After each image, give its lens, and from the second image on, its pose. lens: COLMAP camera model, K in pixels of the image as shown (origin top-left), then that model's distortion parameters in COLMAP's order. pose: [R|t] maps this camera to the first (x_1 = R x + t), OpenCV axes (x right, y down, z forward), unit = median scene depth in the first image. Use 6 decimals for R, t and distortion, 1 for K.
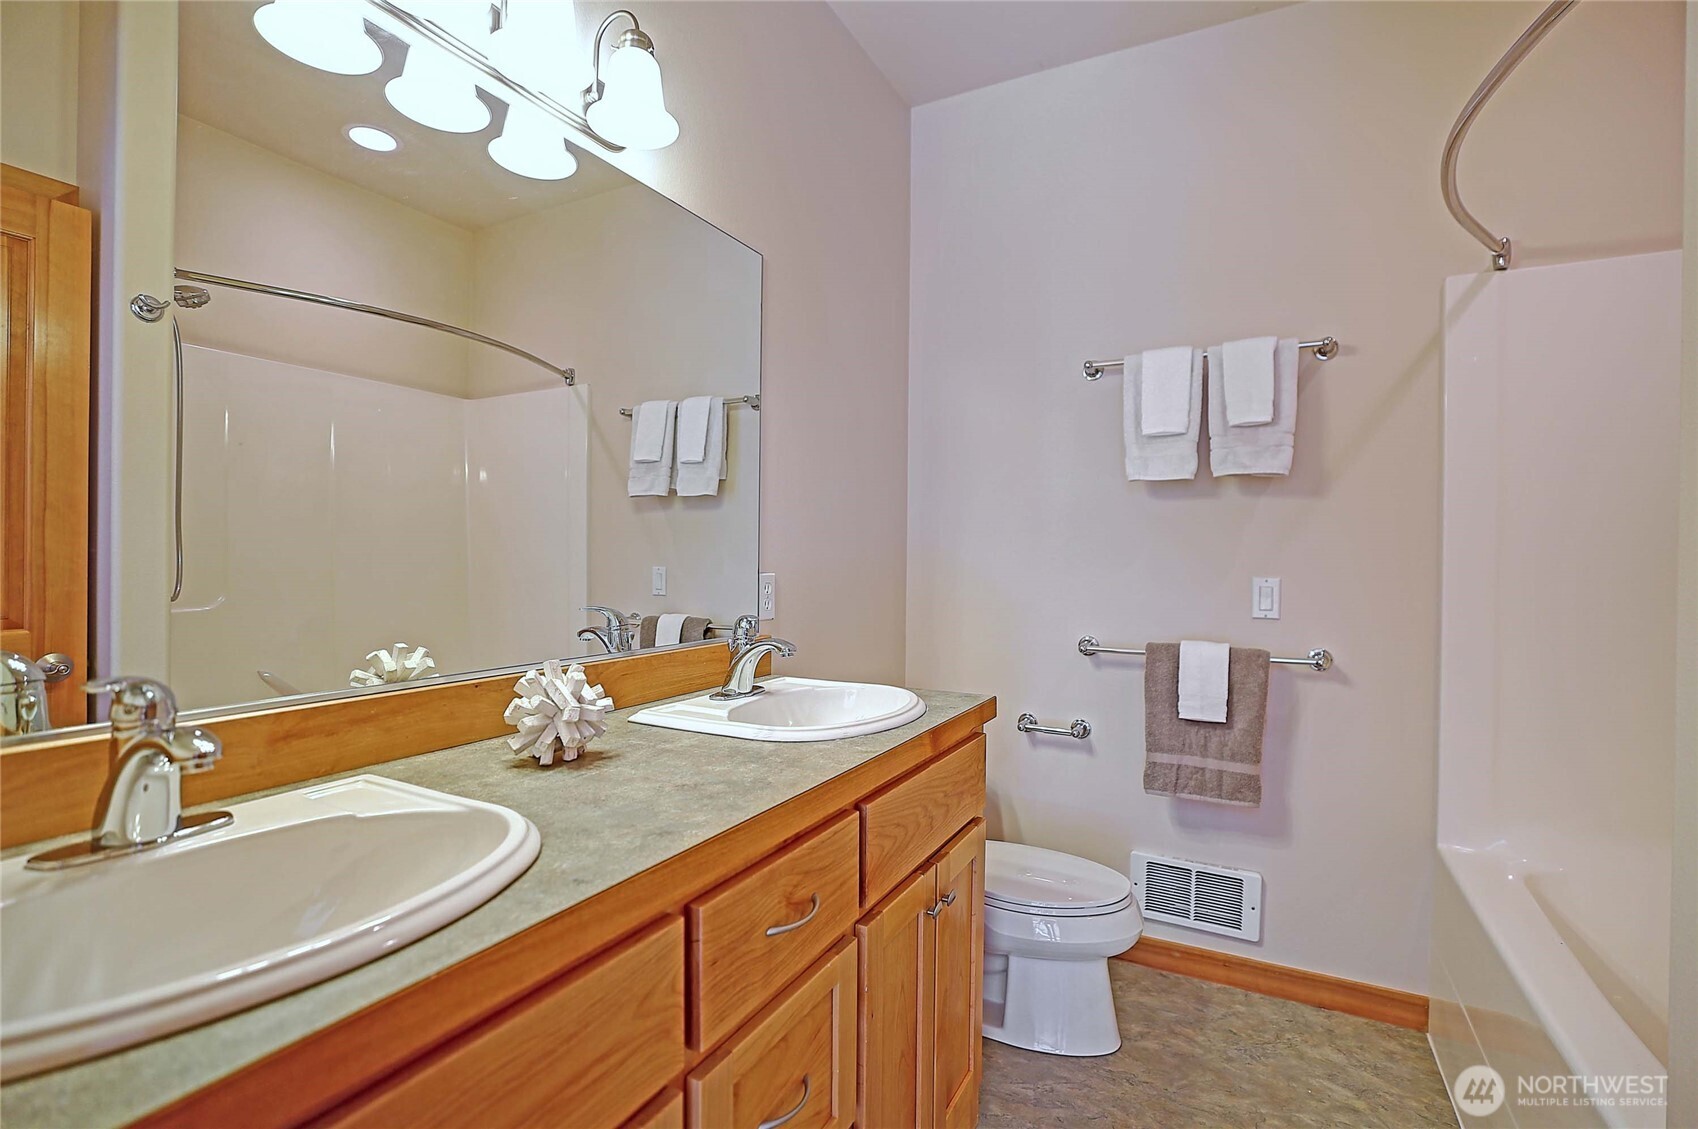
lens RADIAL K [[776.1, 0, 848.7], [0, 776.1, 562.9], [0, 0, 1]] dist [-0.013418, 0.005066]
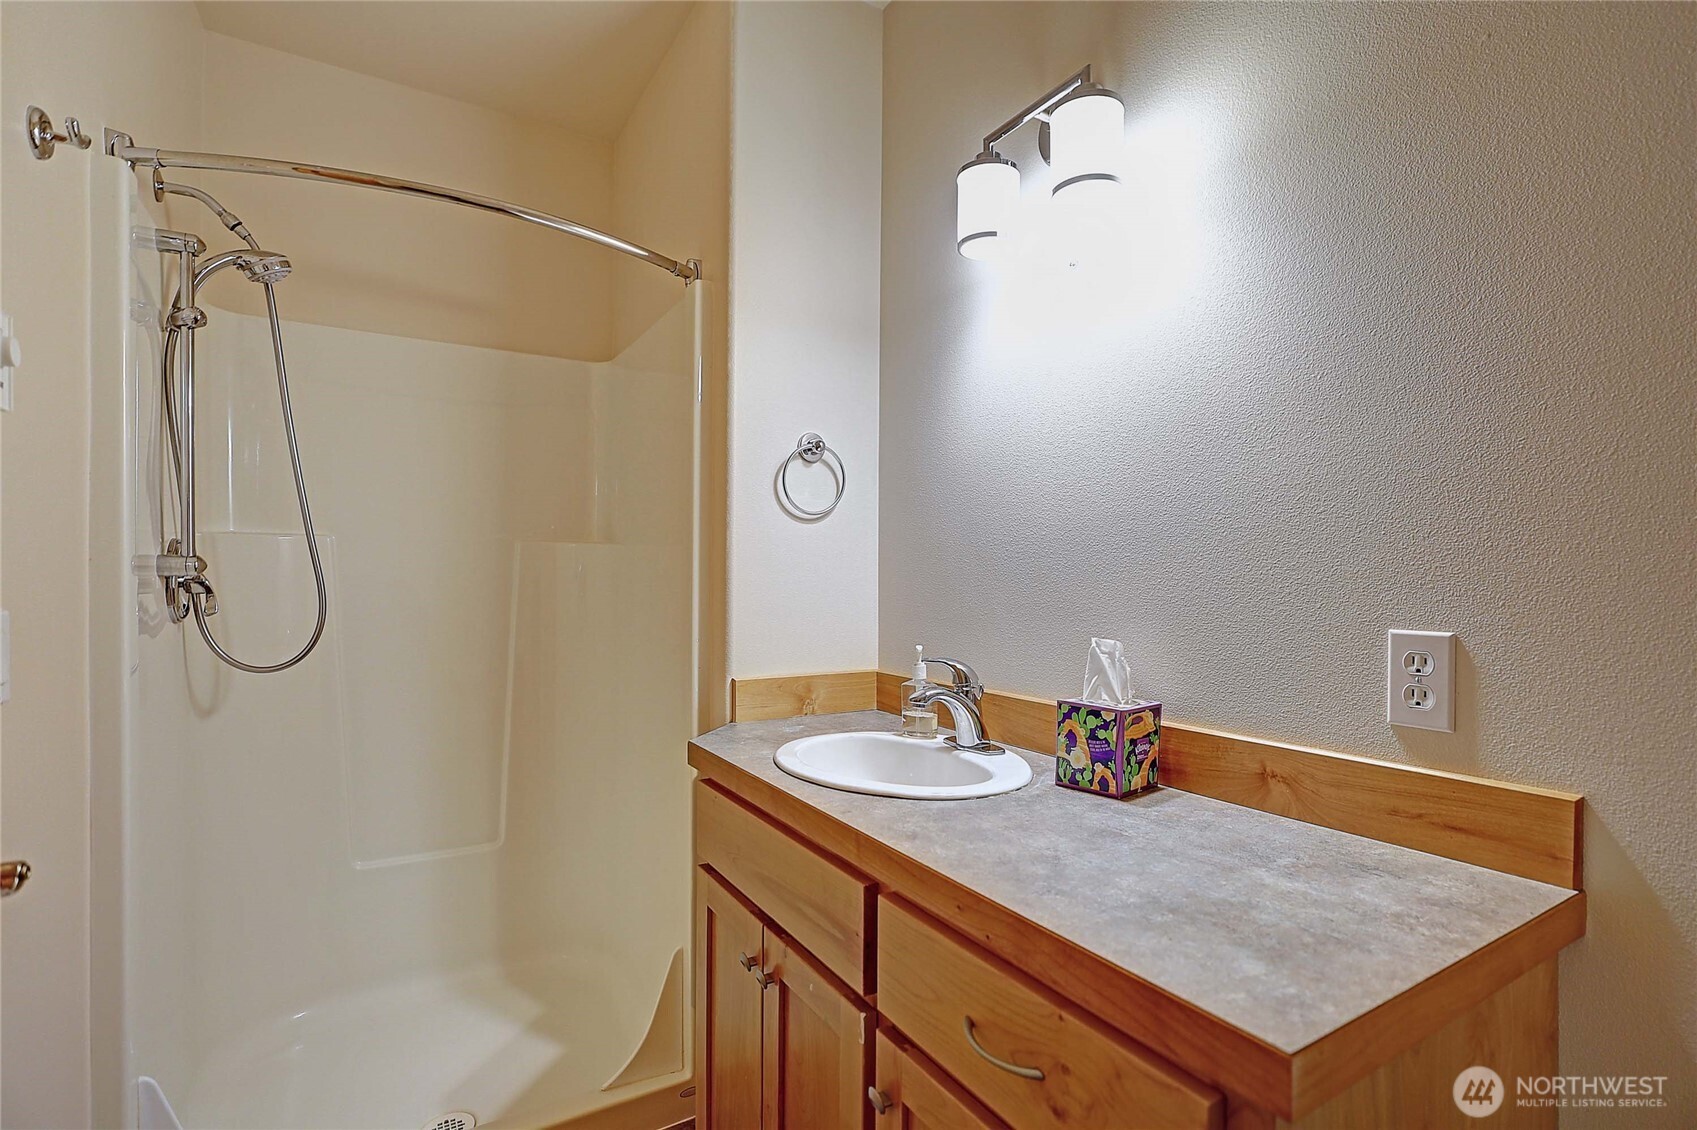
lens RADIAL K [[775.6, 0, 847.6], [0, 775.6, 574.2], [0, 0, 1]] dist [-0.013418, 0.005066]
pose [[-0.501359, -0.007014, -0.865211, 0.793237], [-0.004013, 0.999975, -0.005781, -0.052779], [0.865230, 0.000574, -0.501375, 1.381787]]
